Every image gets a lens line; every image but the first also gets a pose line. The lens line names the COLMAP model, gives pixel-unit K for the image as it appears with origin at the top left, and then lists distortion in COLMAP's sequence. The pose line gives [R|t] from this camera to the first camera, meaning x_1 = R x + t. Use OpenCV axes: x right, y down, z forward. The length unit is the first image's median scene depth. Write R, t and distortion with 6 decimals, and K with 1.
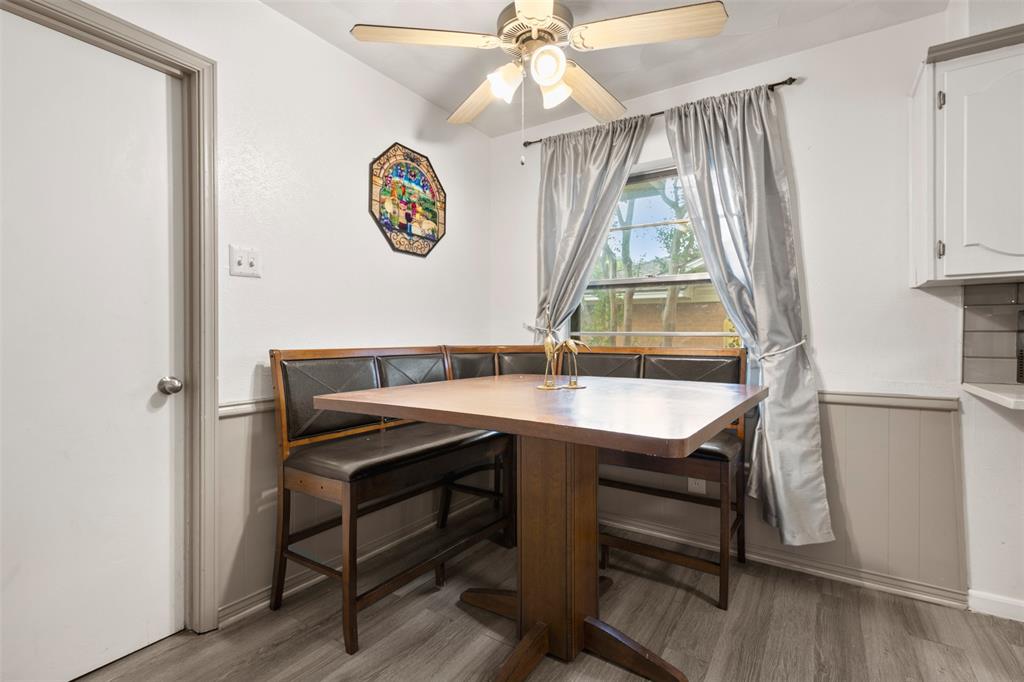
lens RADIAL K [[473.0, 0, 515.7], [0, 473.0, 346.3], [0, 0, 1]] dist [0.005021, -0.002079]
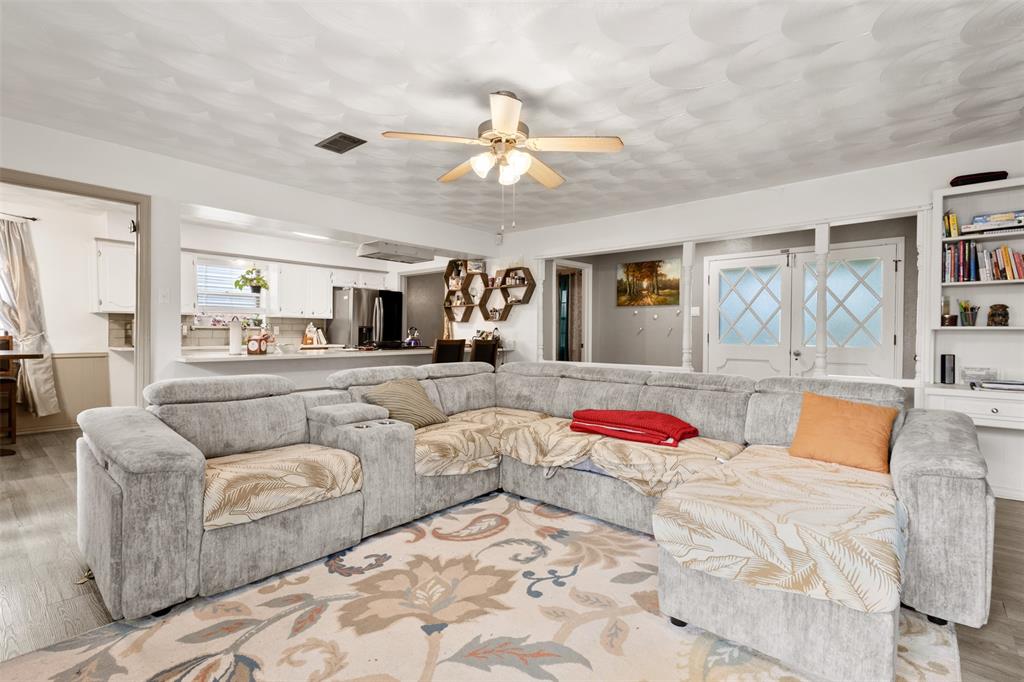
lens RADIAL K [[473.0, 0, 509.6], [0, 473.0, 339.4], [0, 0, 1]] dist [0.005021, -0.002079]
pose [[0.156111, -0.013308, 0.987650, -1.326851], [0.012938, 0.999851, 0.011428, 0.025720], [-0.987655, 0.010994, 0.156260, -1.616542]]
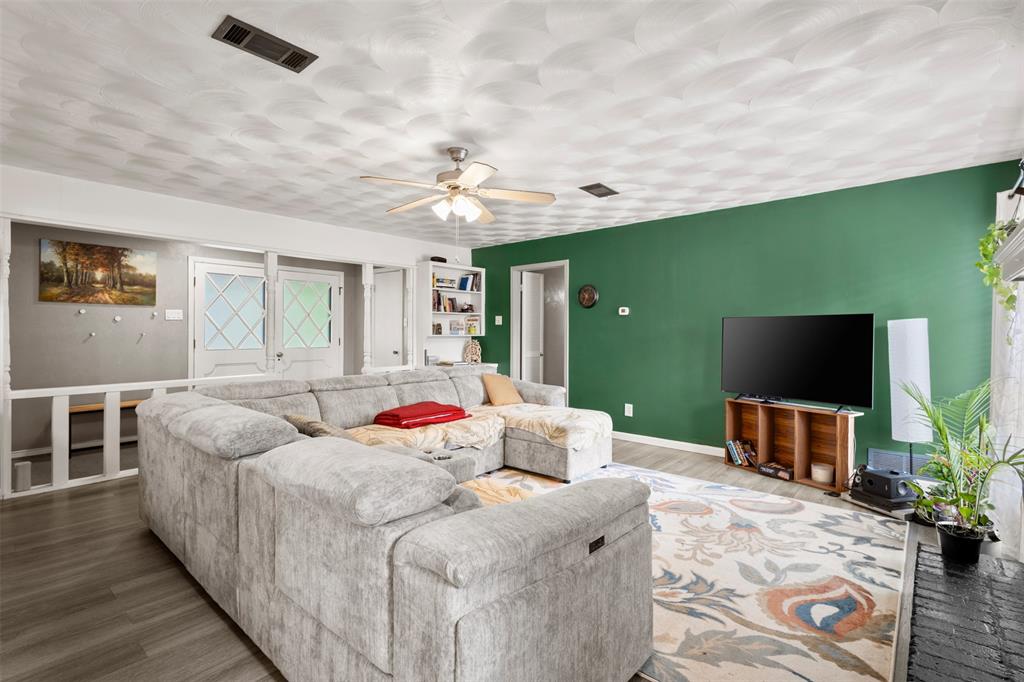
lens RADIAL K [[473.0, 0, 519.9], [0, 473.0, 334.9], [0, 0, 1]] dist [0.005021, -0.002079]
pose [[-0.990430, -0.005797, 0.137891, -0.553842], [-0.001836, 0.999583, 0.028832, -0.059827], [-0.138001, 0.028303, -0.990028, -0.064647]]
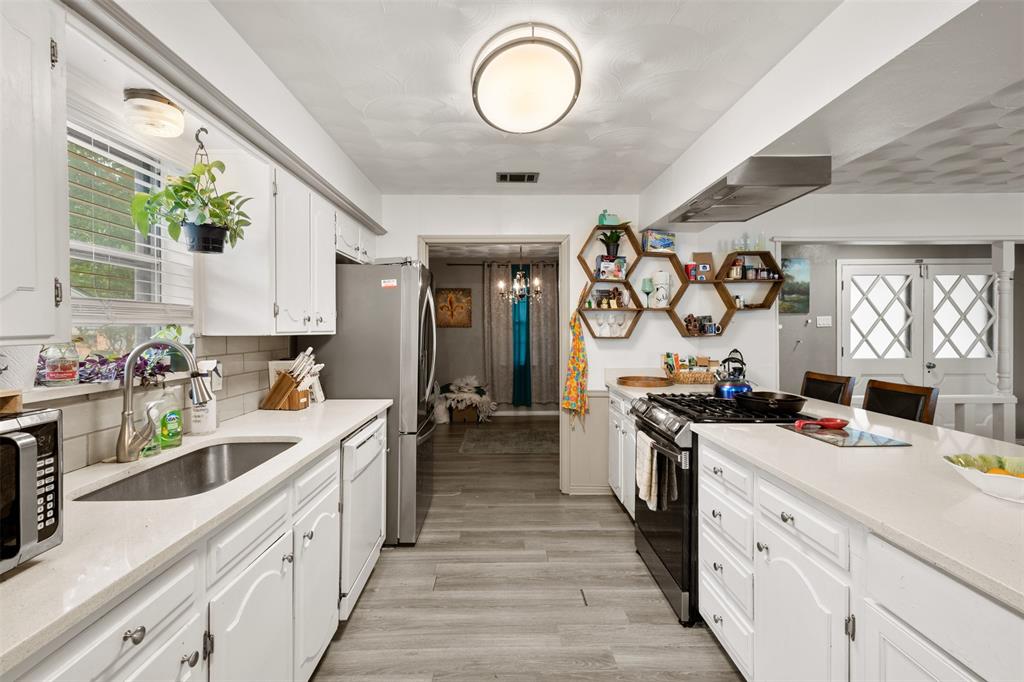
lens RADIAL K [[473.0, 0, 492.3], [0, 473.0, 335.2], [0, 0, 1]] dist [0.005021, -0.002079]
pose [[-0.527871, -0.008988, 0.849277, 0.401234], [0.022566, 0.999443, 0.024603, -0.117126], [-0.849025, 0.032152, -0.527374, 0.439084]]
